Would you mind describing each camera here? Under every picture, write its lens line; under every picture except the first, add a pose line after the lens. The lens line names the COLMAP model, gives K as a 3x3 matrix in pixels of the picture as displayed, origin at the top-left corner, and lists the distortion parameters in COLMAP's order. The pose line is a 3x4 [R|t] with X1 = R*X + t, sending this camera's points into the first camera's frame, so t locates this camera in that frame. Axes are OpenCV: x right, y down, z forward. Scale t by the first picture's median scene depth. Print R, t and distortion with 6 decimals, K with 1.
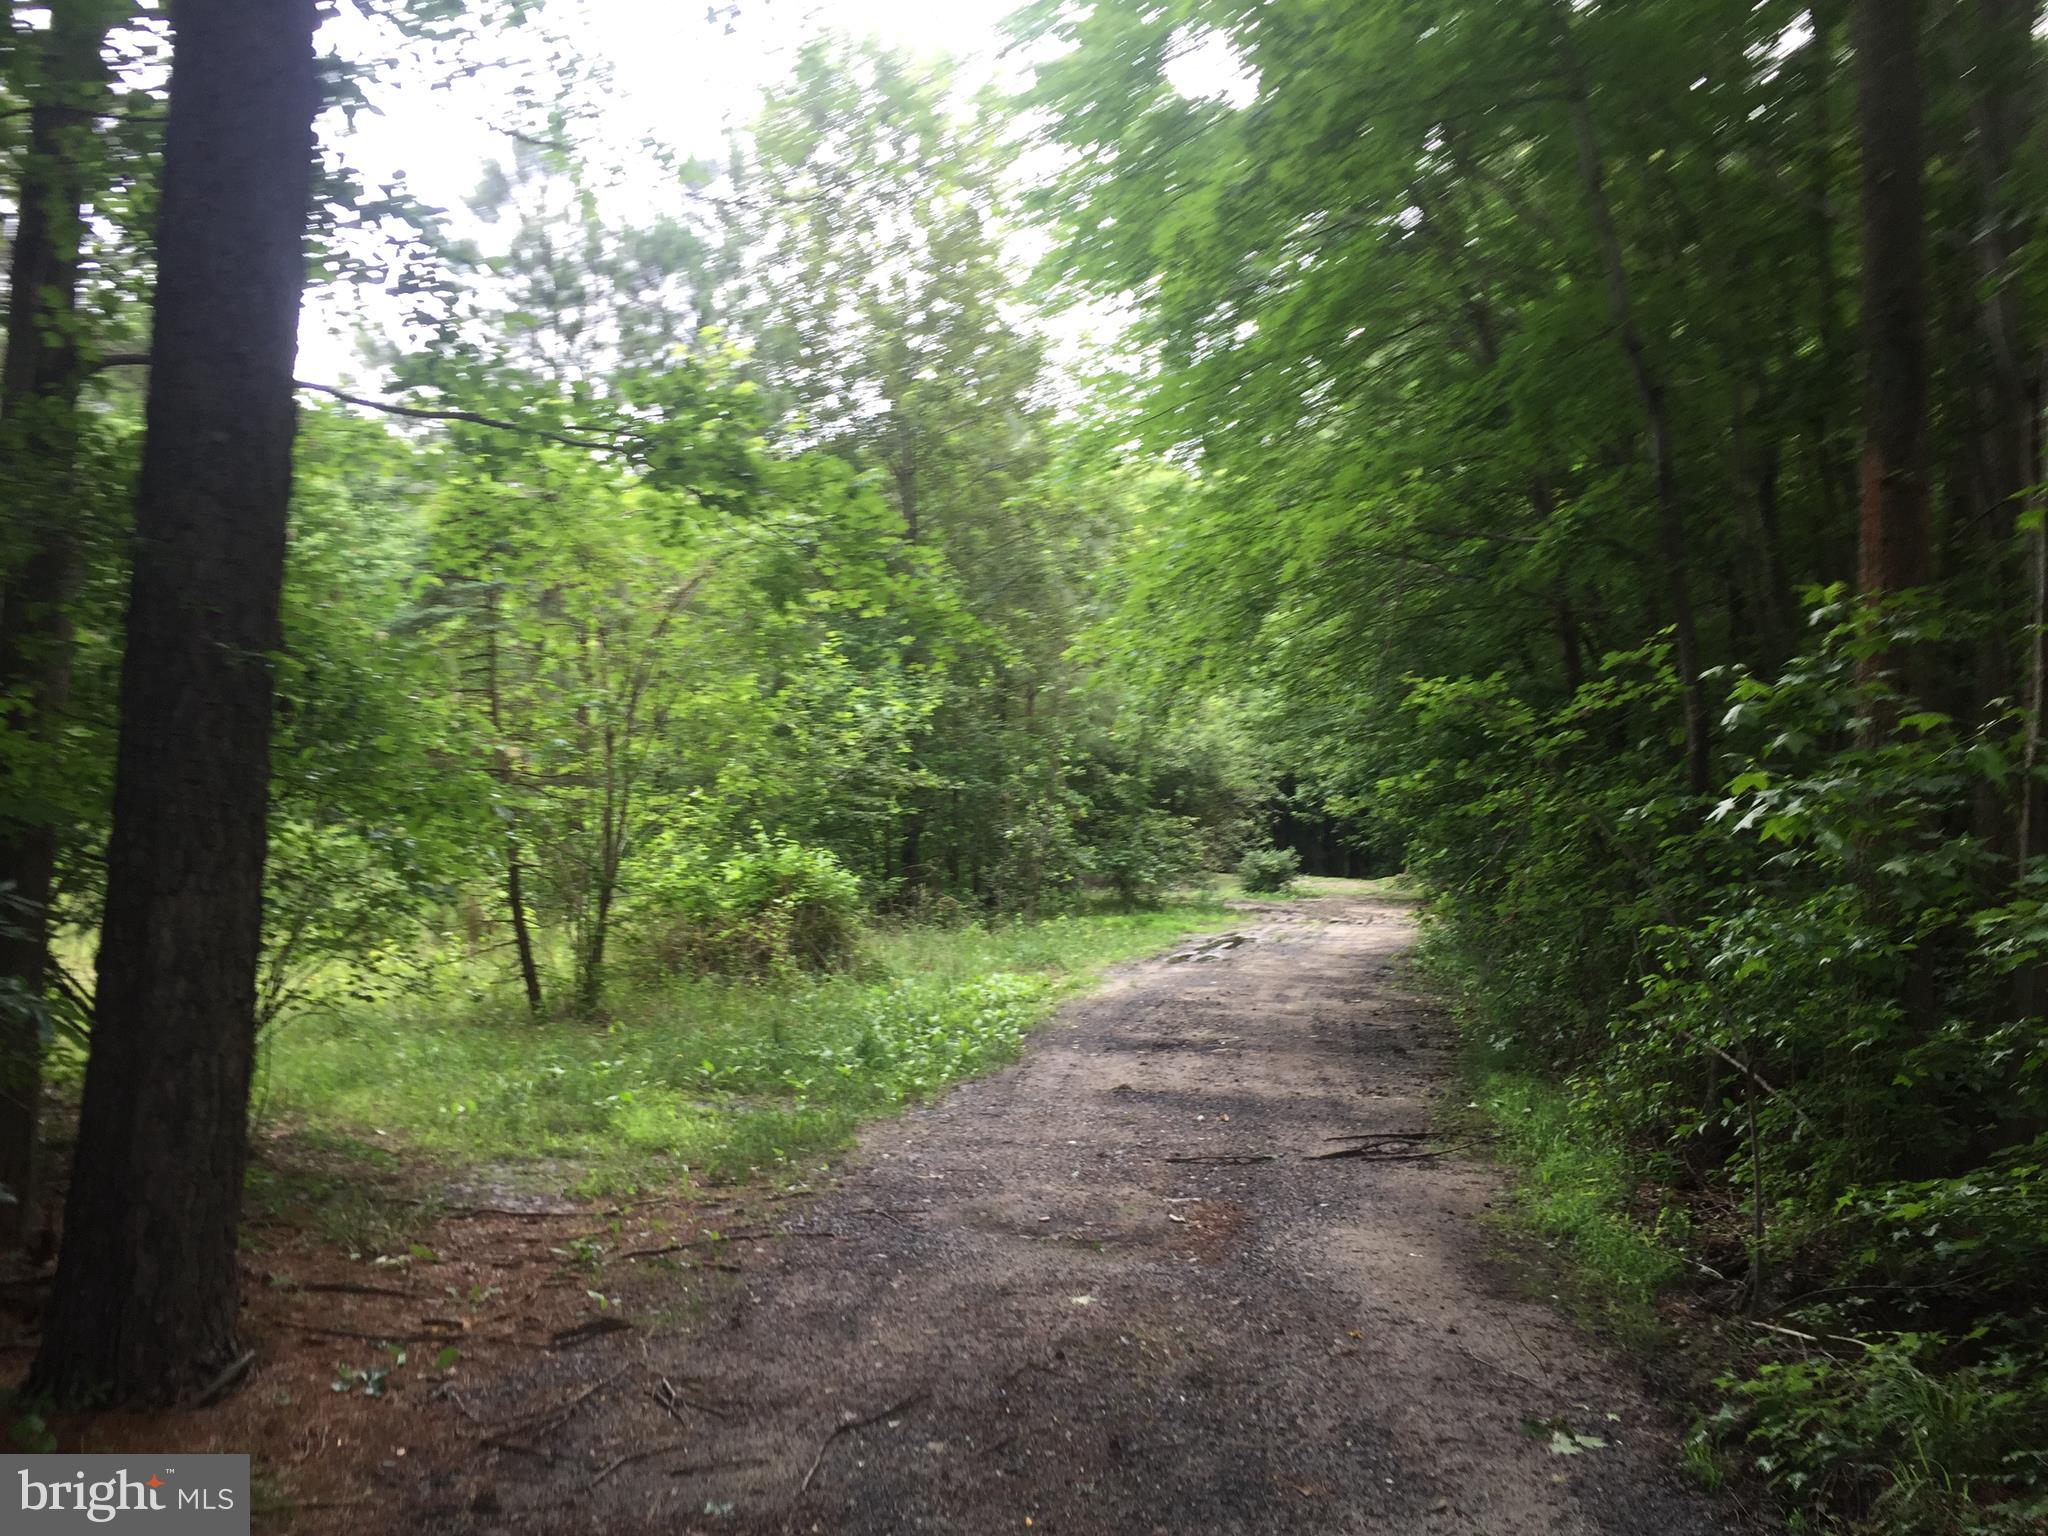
lens RADIAL K [[1543.2, 0, 1026.0], [0, 1543.2, 716.5], [0, 0, 1]] dist [0.064322, -0.004094]
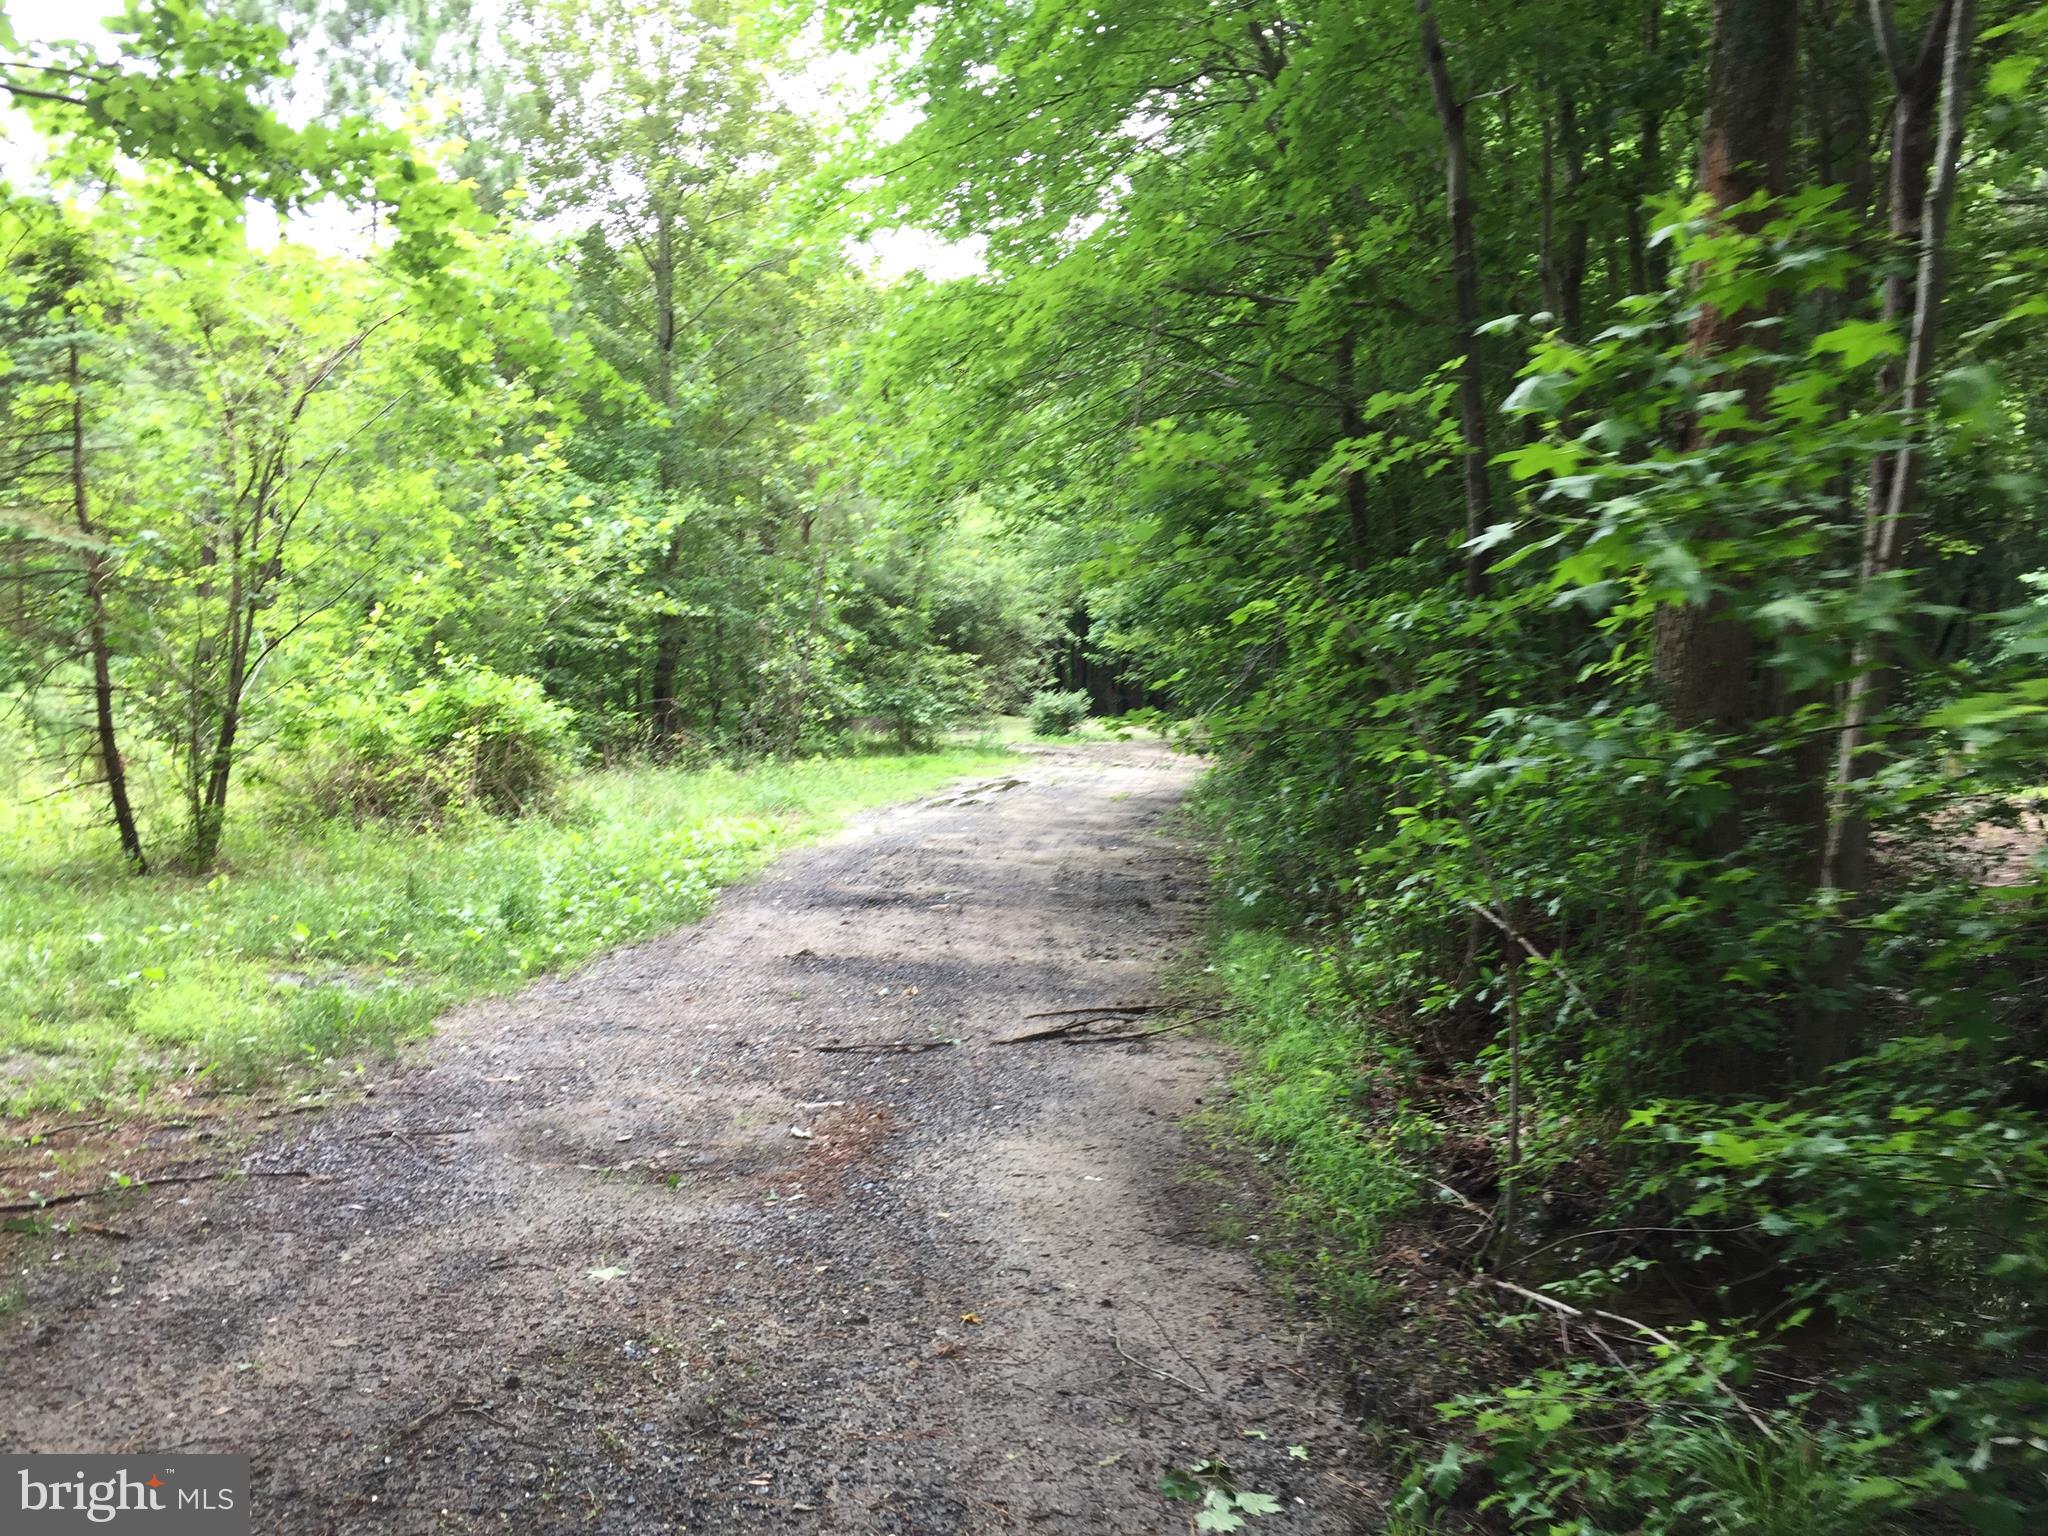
lens RADIAL K [[1543.2, 0, 1026.0], [0, 1543.2, 716.5], [0, 0, 1]] dist [0.064322, -0.004094]
pose [[0.993012, 0.009874, 0.117603, 0.068200], [-0.021405, 0.995035, 0.097196, 0.024254], [-0.116060, -0.099034, 0.988293, 0.146946]]
